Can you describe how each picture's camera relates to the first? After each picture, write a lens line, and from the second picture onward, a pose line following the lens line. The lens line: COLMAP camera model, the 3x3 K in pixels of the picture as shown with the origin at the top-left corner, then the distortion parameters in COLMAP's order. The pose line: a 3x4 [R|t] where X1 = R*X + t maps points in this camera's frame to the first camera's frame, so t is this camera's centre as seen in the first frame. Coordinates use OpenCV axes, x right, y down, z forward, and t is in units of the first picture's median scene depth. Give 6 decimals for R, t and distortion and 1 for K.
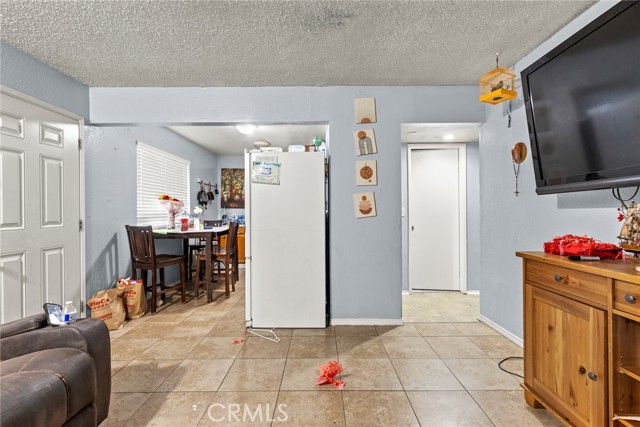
lens RADIAL K [[290.5, 0, 320.4], [0, 290.5, 212.5], [0, 0, 1]] dist [-0.000218, 0.000020]
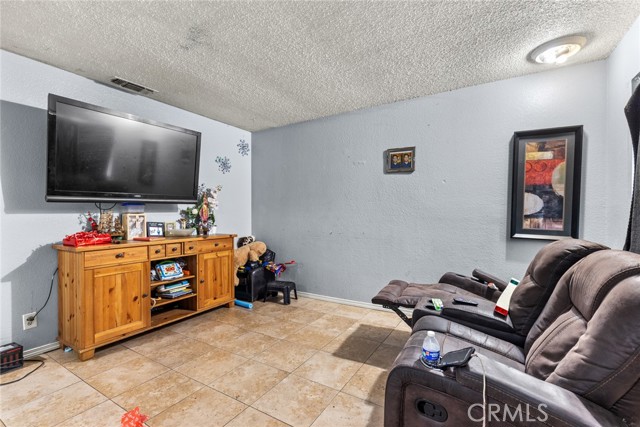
lens RADIAL K [[290.5, 0, 320.2], [0, 290.5, 214.0], [0, 0, 1]] dist [-0.000218, 0.000020]
pose [[-0.859688, -0.003770, 0.510805, -0.397070], [0.006850, 0.999798, 0.018907, -0.016381], [-0.510773, 0.019753, -0.859488, 0.699718]]
